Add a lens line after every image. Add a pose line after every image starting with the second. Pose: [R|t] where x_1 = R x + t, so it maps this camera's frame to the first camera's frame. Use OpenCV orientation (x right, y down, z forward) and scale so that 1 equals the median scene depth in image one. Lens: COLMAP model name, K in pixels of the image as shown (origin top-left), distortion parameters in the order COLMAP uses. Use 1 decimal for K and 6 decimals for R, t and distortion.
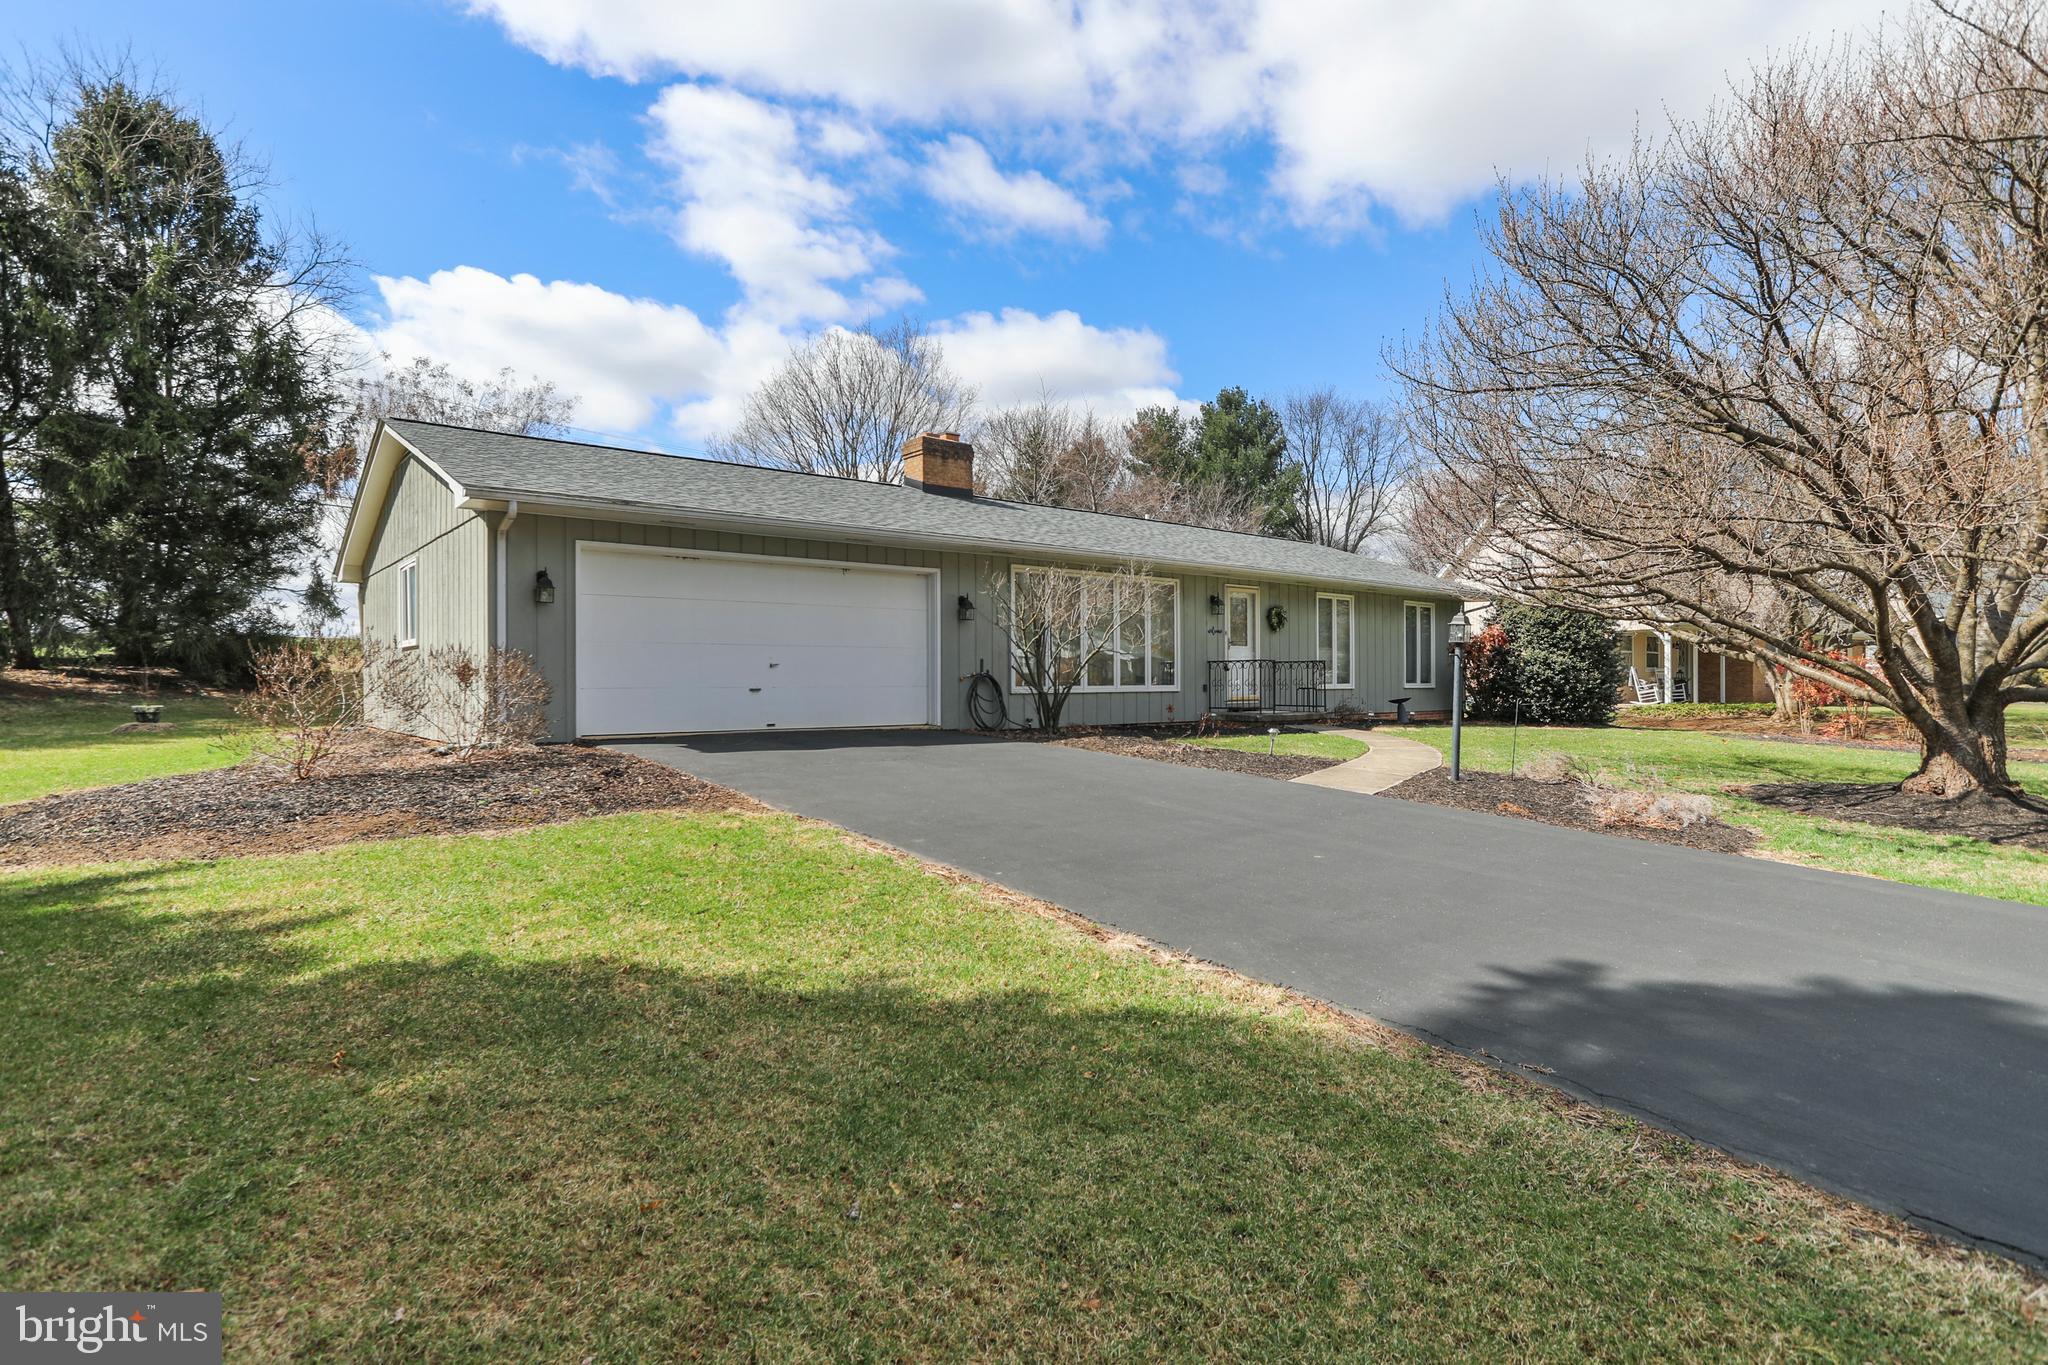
lens RADIAL K [[1002.1, 0, 1024.0], [0, 1002.1, 682.5], [0, 0, 1]] dist [-0.020271, 0.000344]
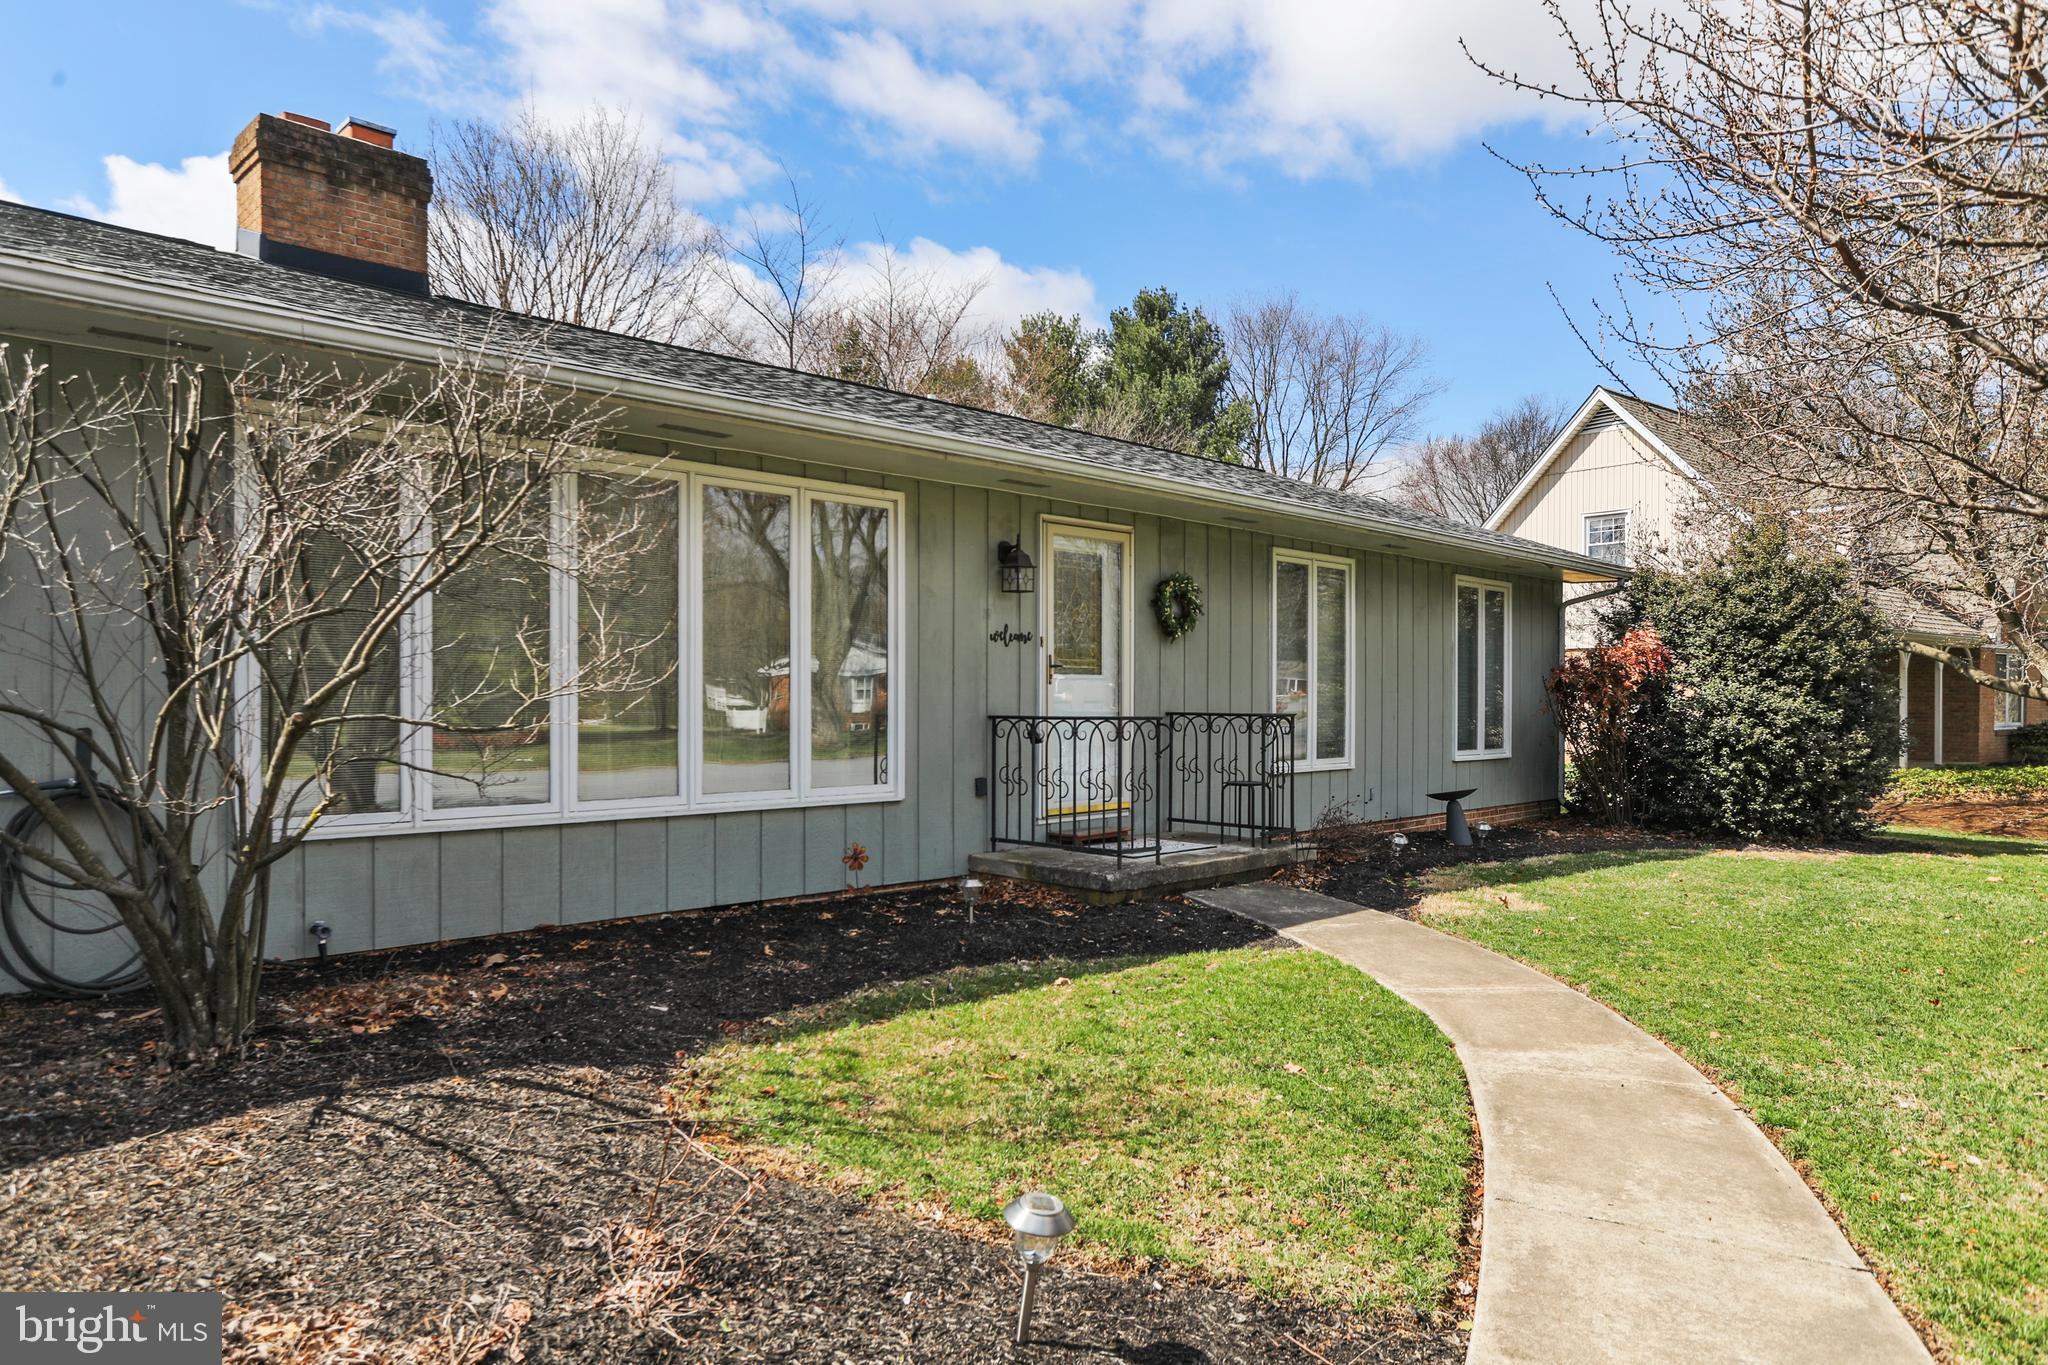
lens RADIAL K [[1339.3, 0, 1024.0], [0, 1339.3, 682.5], [0, 0, 1]] dist [-0.001788, -0.000842]
pose [[0.994647, 0.007544, 0.103051, 0.115355], [-0.006196, 0.999891, -0.013389, -0.021775], [-0.103141, 0.012679, 0.994586, 0.397650]]
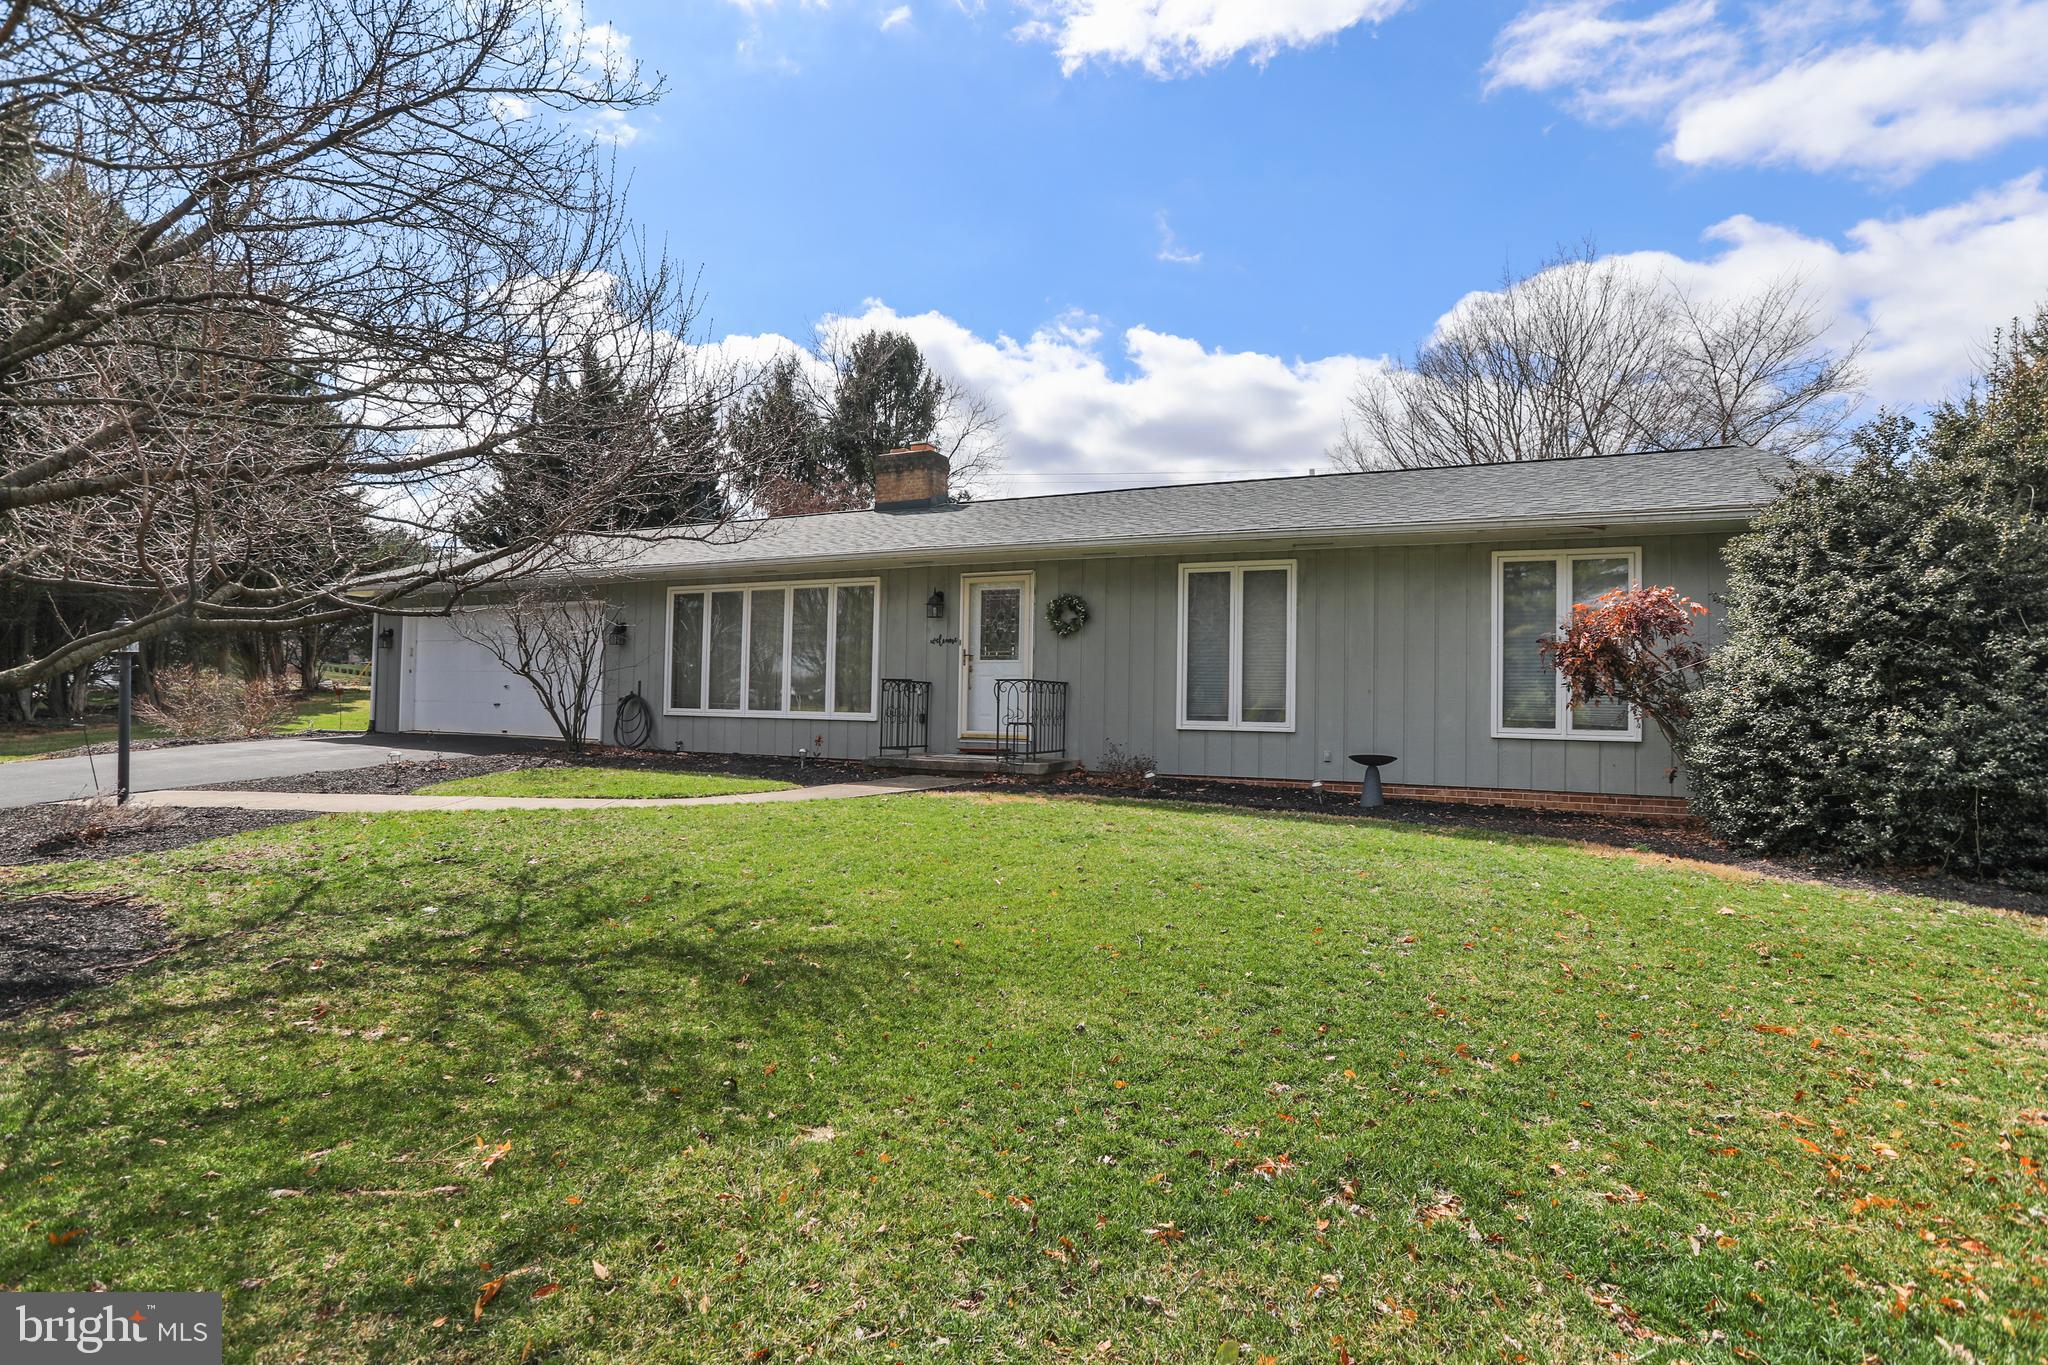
lens RADIAL K [[1002.1, 0, 1024.0], [0, 1002.1, 682.5], [0, 0, 1]] dist [-0.020271, 0.000344]
pose [[0.435028, -0.007464, -0.900386, 0.704316], [-0.020394, 0.999627, -0.018140, -0.007275], [0.900186, 0.026254, 0.434714, 0.595185]]
